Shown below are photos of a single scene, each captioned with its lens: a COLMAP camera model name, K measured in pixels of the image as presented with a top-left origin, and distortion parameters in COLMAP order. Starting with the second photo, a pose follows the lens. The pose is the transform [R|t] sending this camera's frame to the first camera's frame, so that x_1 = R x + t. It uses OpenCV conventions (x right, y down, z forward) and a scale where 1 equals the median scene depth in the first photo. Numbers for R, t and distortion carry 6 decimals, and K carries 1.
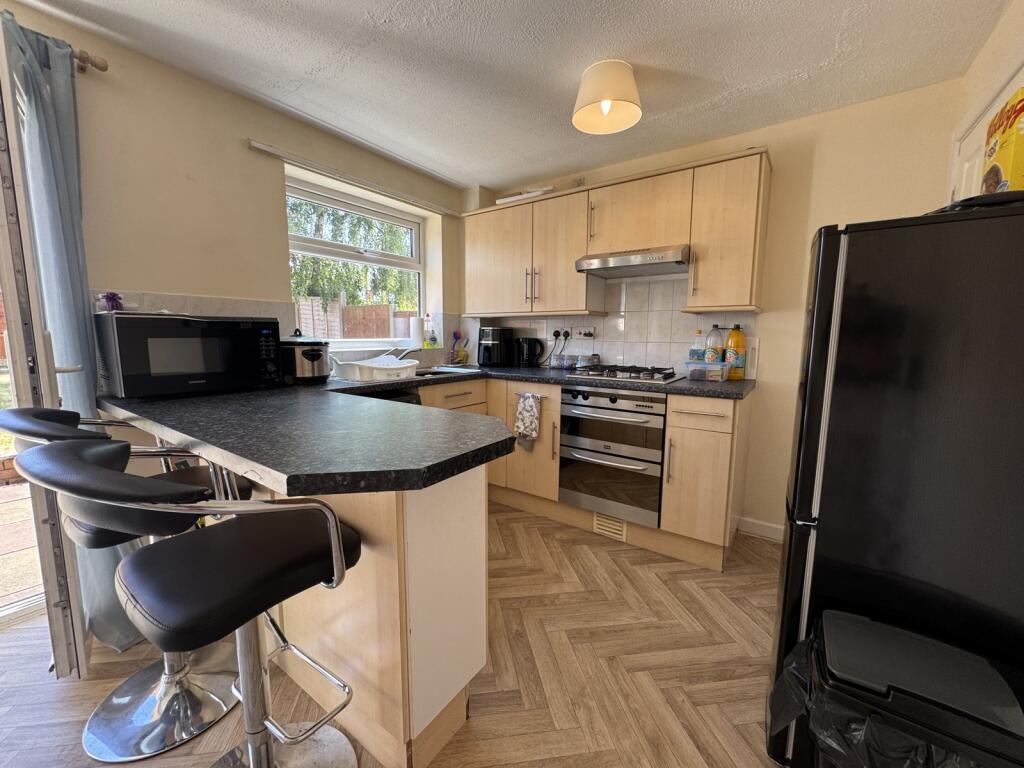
lens RADIAL K [[408.6, 0, 512.3], [0, 408.6, 385.8], [0, 0, 1]] dist [0.002813, -0.000011]
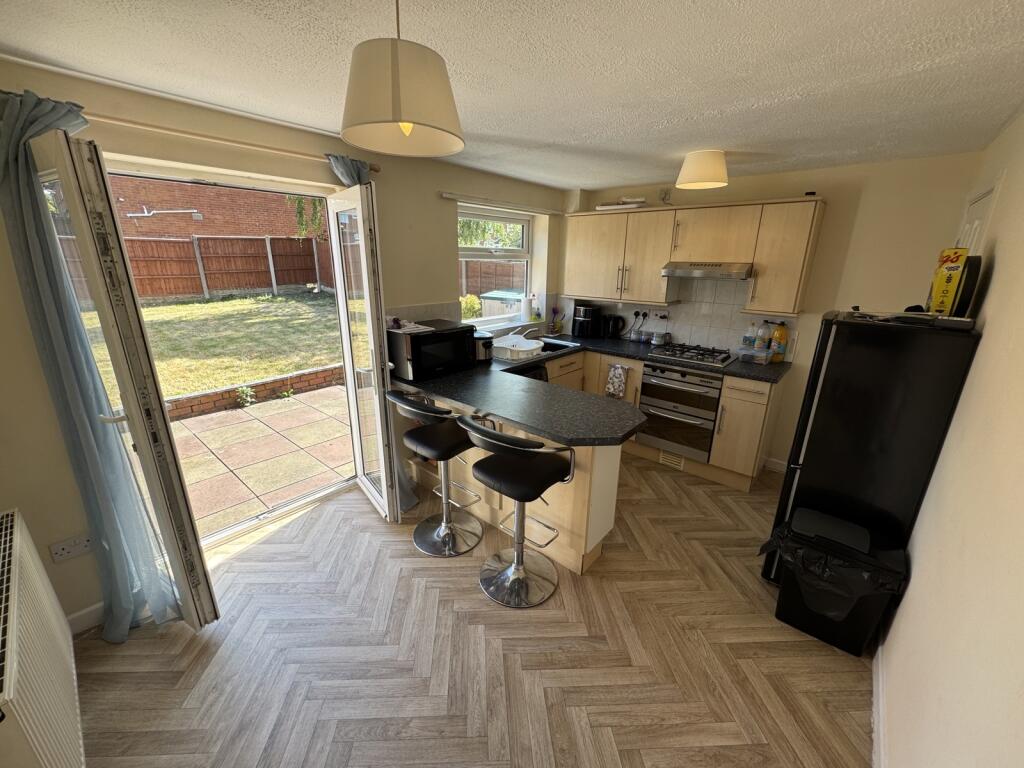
lens RADIAL K [[408.6, 0, 512.4], [0, 408.6, 384.9], [0, 0, 1]] dist [0.002813, -0.000011]
pose [[0.995730, 0.032926, -0.086241, -0.225041], [-0.017448, 0.984515, 0.174432, -0.173473], [0.090649, -0.172183, 0.980885, -0.461739]]
